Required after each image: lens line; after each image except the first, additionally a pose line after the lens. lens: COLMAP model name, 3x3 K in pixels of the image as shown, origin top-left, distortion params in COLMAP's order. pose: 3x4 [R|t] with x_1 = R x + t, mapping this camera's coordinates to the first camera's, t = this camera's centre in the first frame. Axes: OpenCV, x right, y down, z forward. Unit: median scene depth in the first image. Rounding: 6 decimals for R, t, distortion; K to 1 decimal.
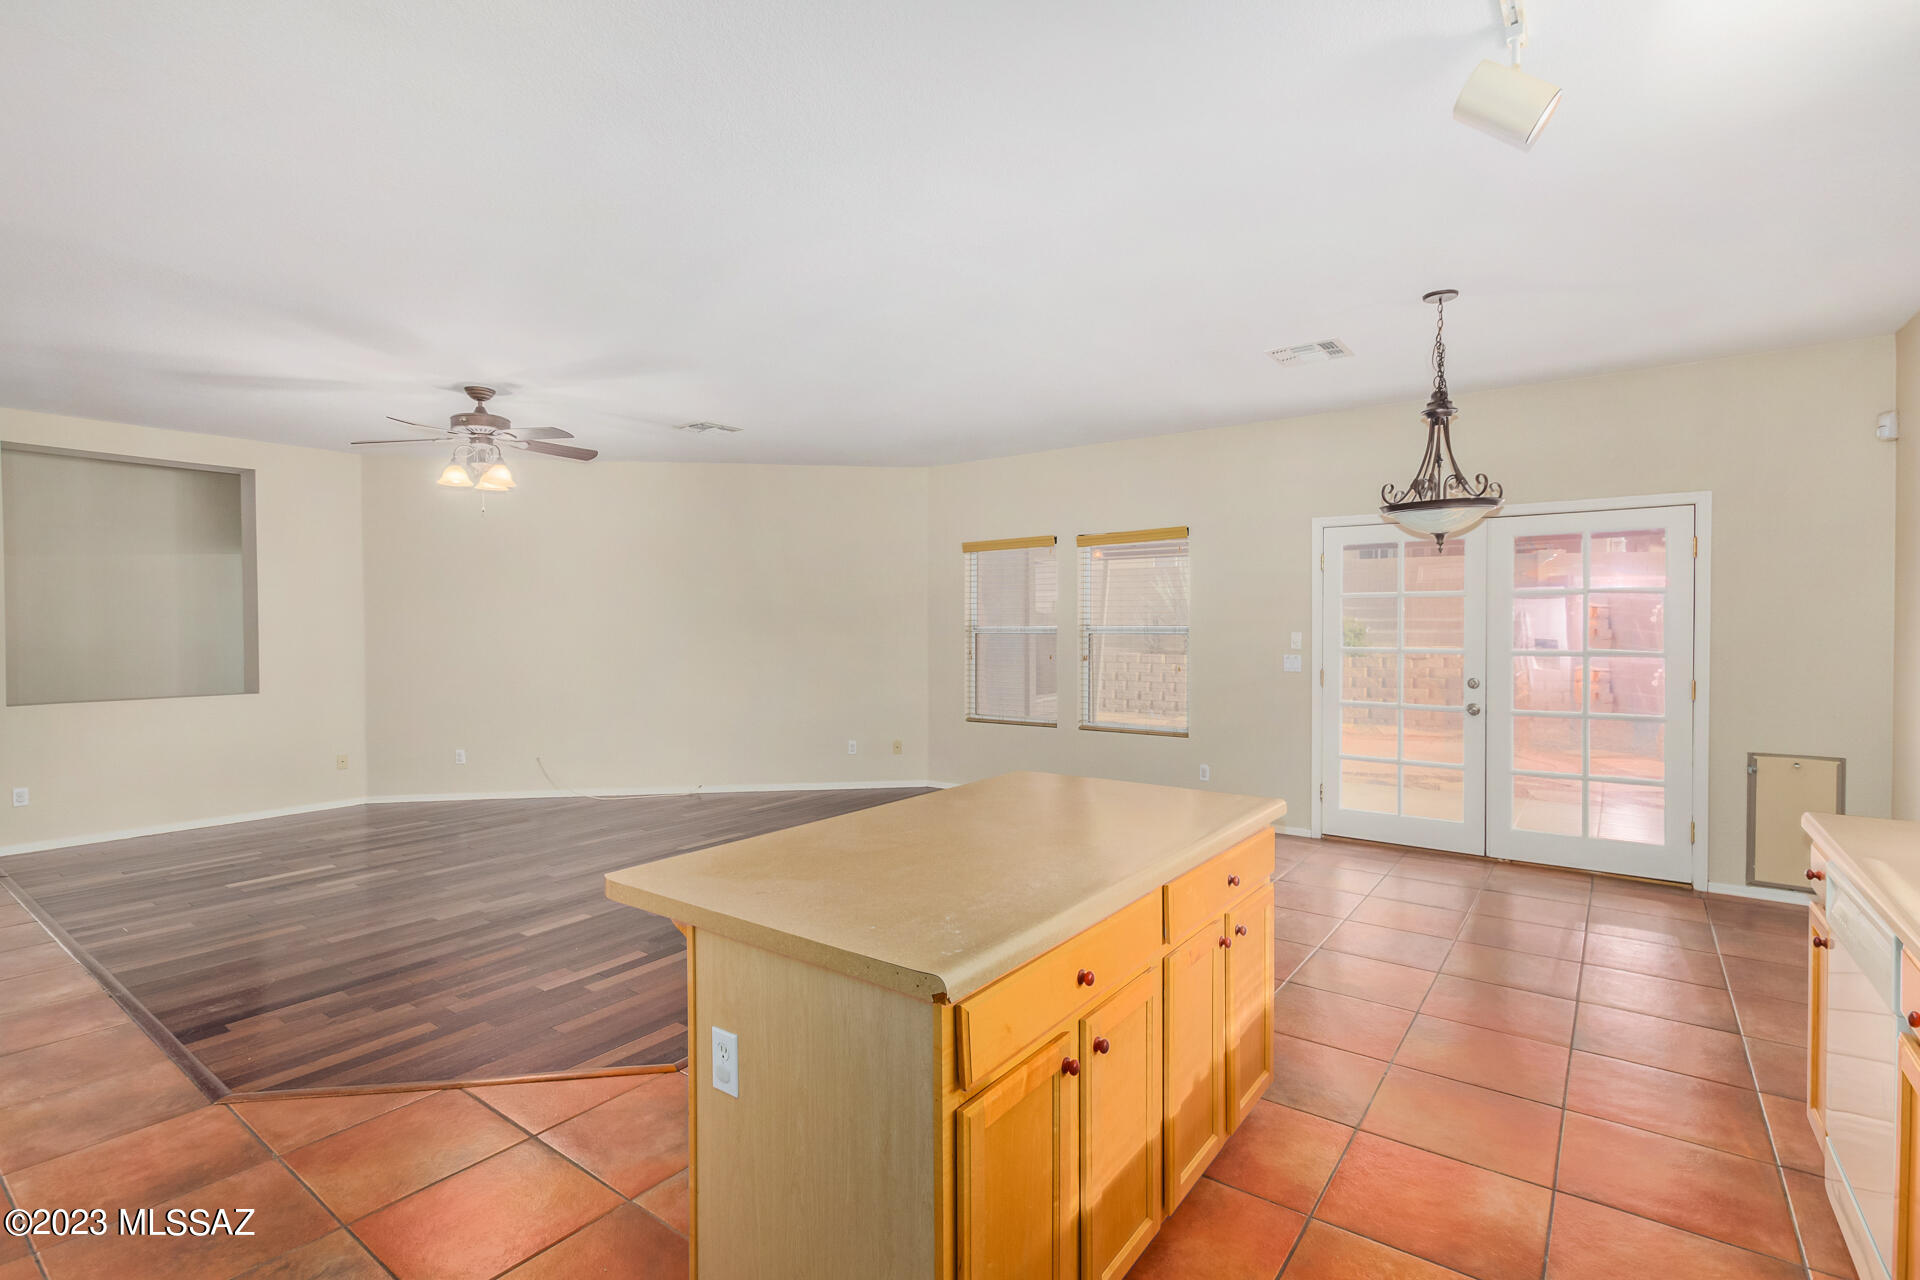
lens RADIAL K [[906.0, 0, 954.6], [0, 906.0, 629.3], [0, 0, 1]] dist [0.008309, -0.004114]
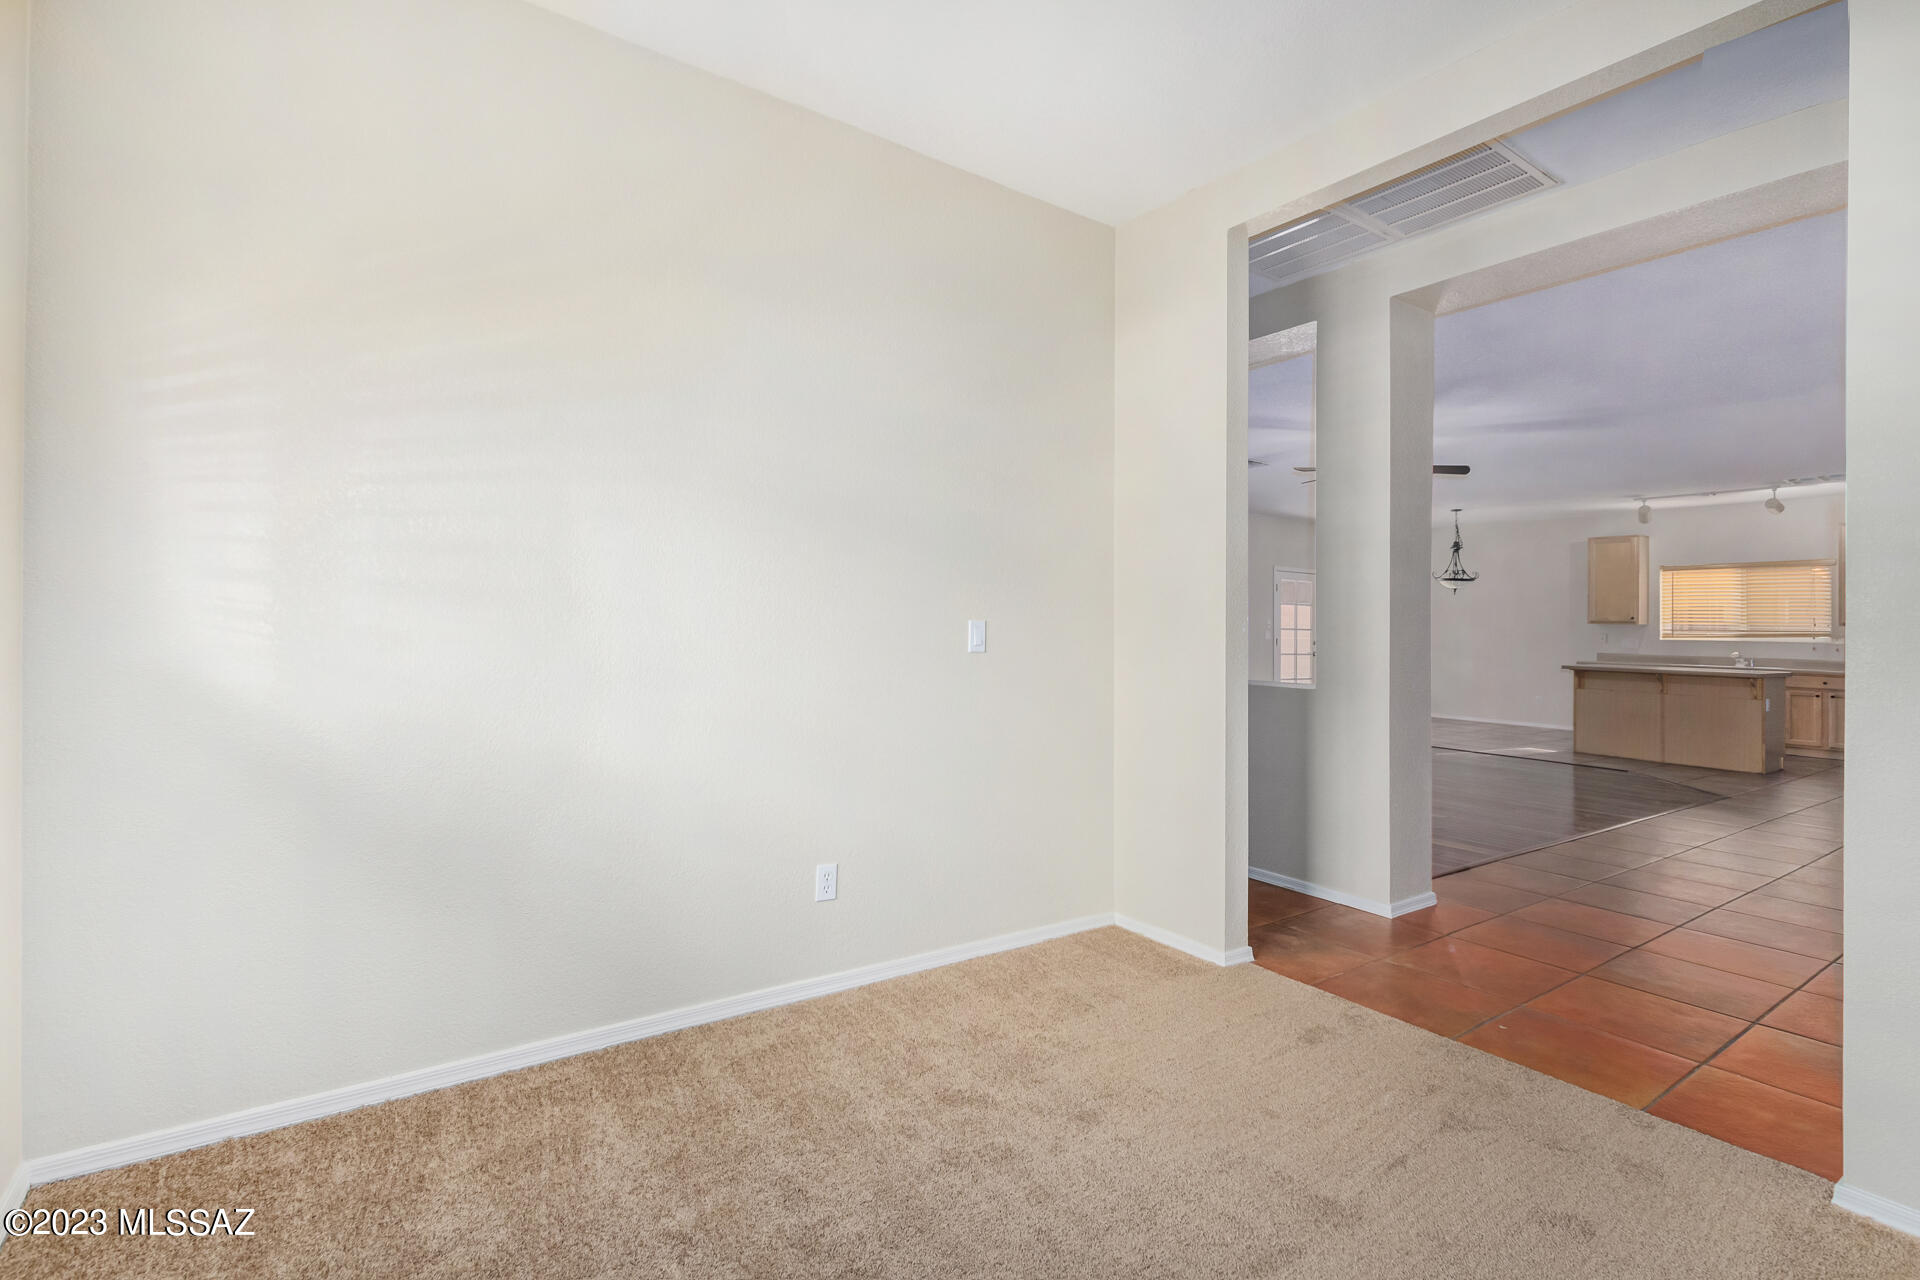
lens RADIAL K [[906.0, 0, 948.8], [0, 906.0, 609.3], [0, 0, 1]] dist [0.008309, -0.004114]
pose [[0.311031, 0.029010, 0.949957, -2.118443], [-0.013087, 0.999570, -0.026241, 0.048977], [-0.950310, -0.004270, 0.311277, 1.238304]]
